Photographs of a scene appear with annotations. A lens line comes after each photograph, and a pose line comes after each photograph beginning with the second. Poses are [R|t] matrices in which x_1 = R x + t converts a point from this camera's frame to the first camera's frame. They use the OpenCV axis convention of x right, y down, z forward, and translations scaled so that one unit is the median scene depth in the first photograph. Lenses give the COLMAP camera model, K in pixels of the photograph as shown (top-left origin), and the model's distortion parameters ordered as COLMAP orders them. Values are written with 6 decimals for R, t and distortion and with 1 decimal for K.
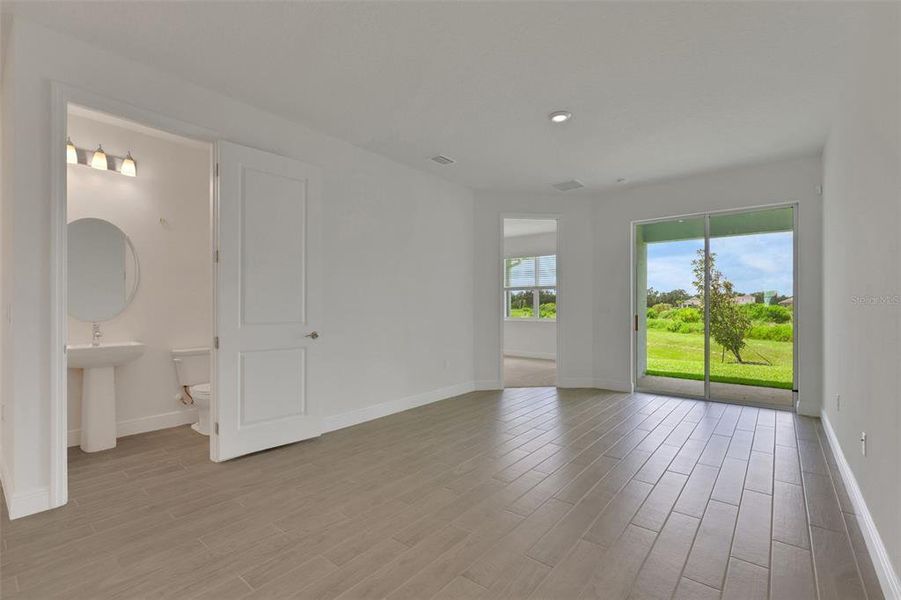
lens RADIAL K [[408.0, 0, 450.9], [0, 408.0, 306.6], [0, 0, 1]] dist [-0.000533, 0.000227]
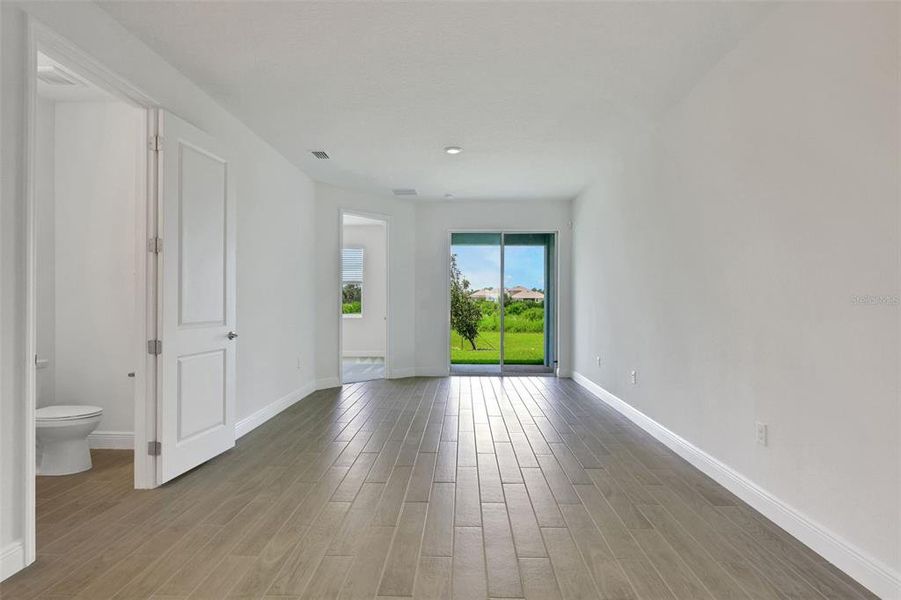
lens RADIAL K [[476.2, 0, 455.1], [0, 476.2, 299.7], [0, 0, 1]] dist [0.007779, 0.000314]
pose [[0.792169, 0.004177, 0.610287, -0.366125], [-0.003689, 0.999991, -0.002055, -0.005477], [-0.610290, -0.000623, 0.792178, -0.089475]]
